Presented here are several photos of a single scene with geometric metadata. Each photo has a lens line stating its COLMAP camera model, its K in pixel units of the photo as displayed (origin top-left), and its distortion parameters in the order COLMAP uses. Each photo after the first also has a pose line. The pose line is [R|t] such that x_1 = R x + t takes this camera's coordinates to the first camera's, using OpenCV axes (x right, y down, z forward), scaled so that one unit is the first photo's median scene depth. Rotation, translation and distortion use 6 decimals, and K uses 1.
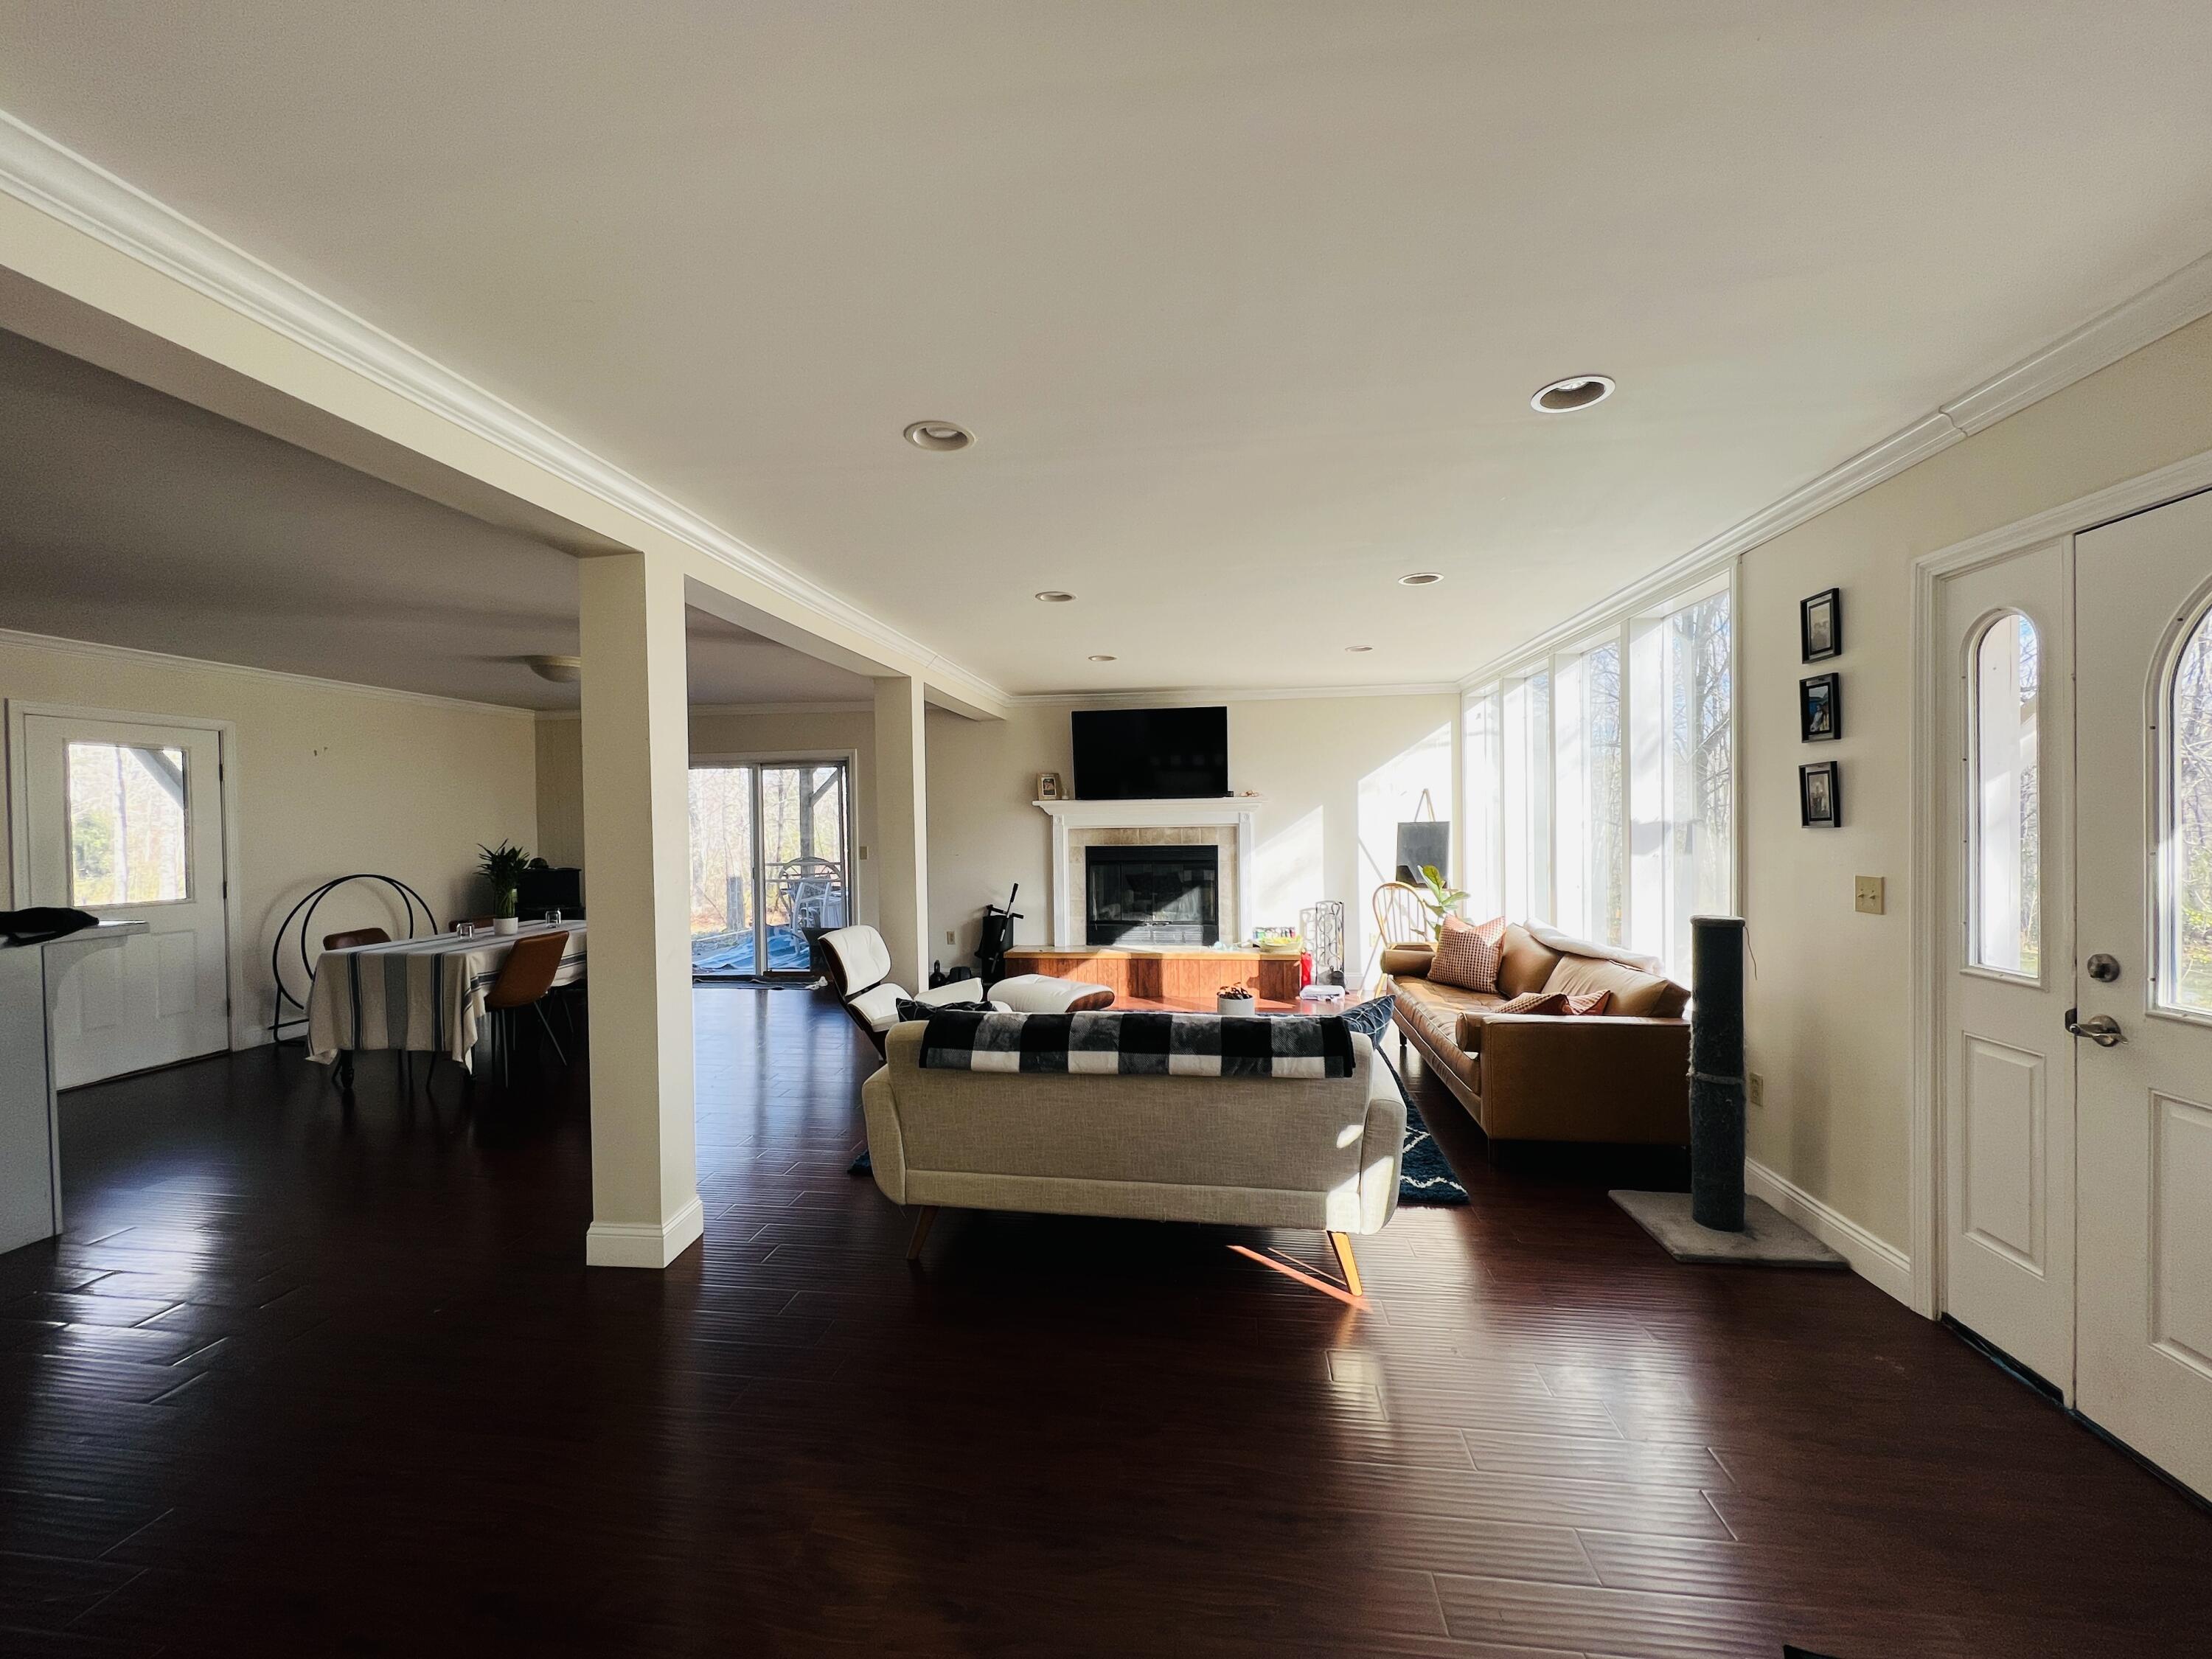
lens RADIAL K [[878.8, 0, 1107.2], [0, 878.8, 830.3], [0, 0, 1]] dist [-0.000460, -0.000004]
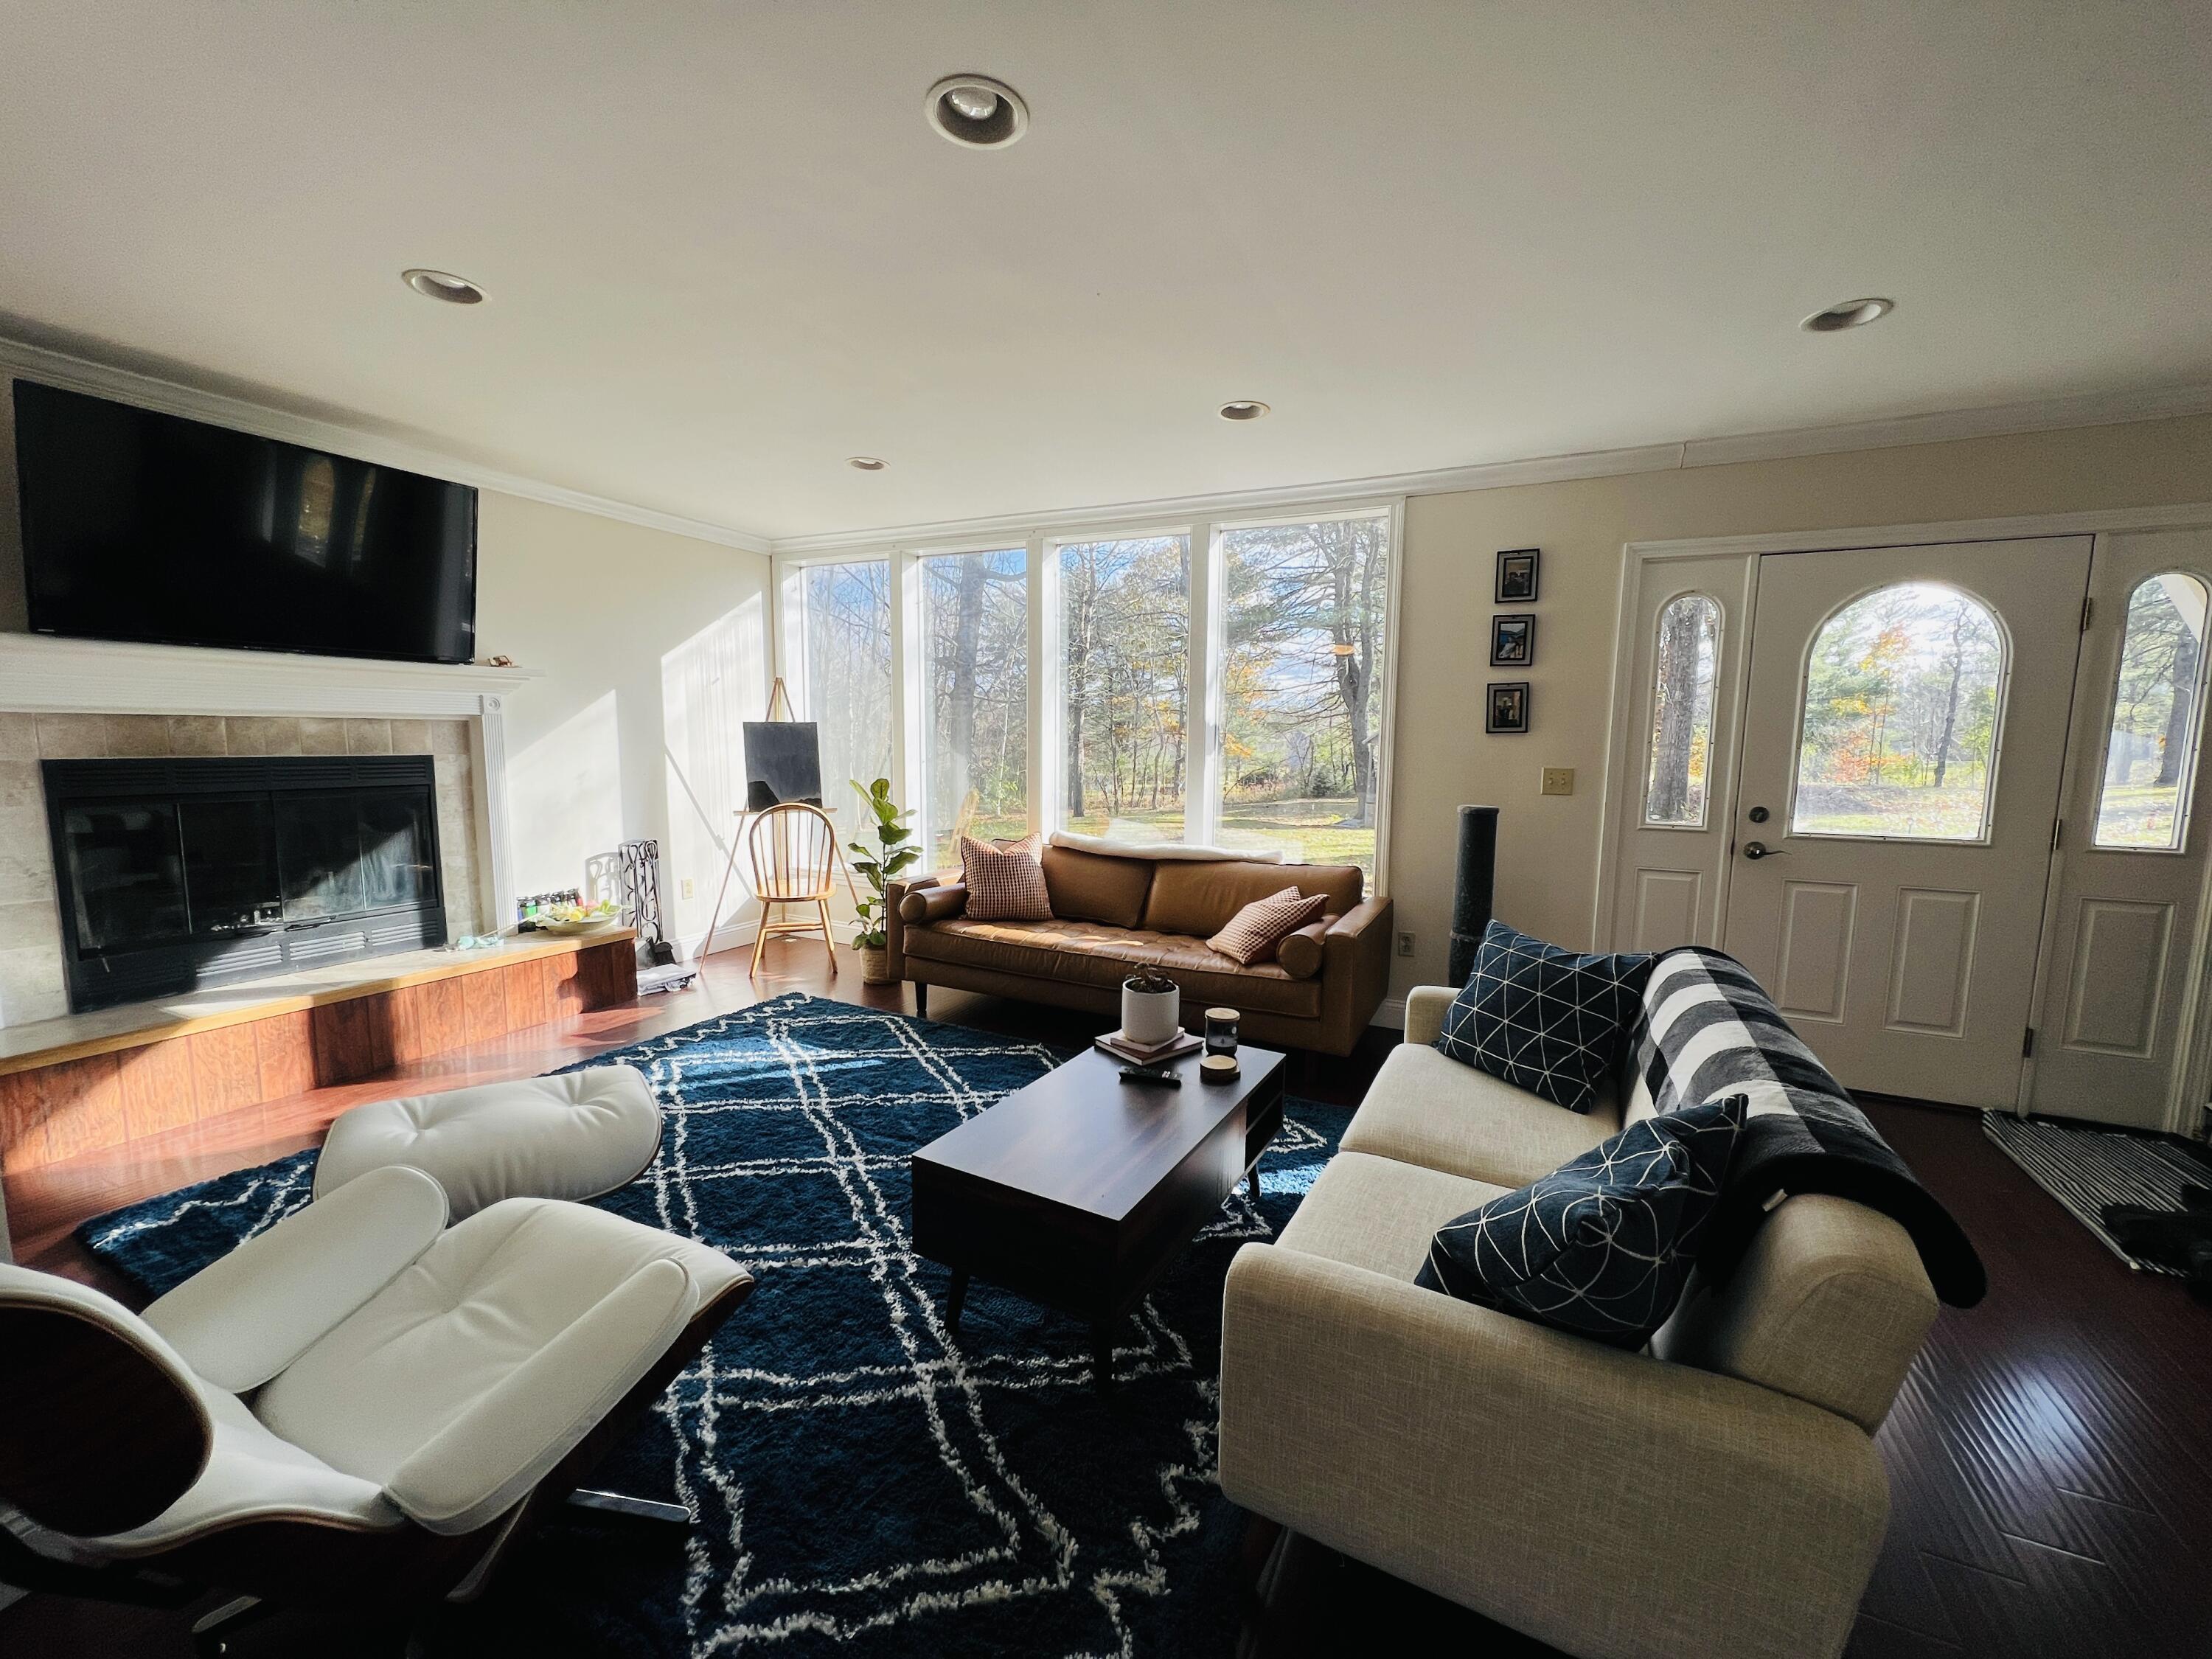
lens RADIAL K [[878.8, 0, 1106.1], [0, 878.8, 841.1], [0, 0, 1]] dist [-0.000460, -0.000004]
pose [[0.314225, -0.098631, 0.944211, -0.256539], [-0.007748, 0.994289, 0.106441, 0.009130], [-0.949317, -0.040762, 0.311666, 0.468817]]
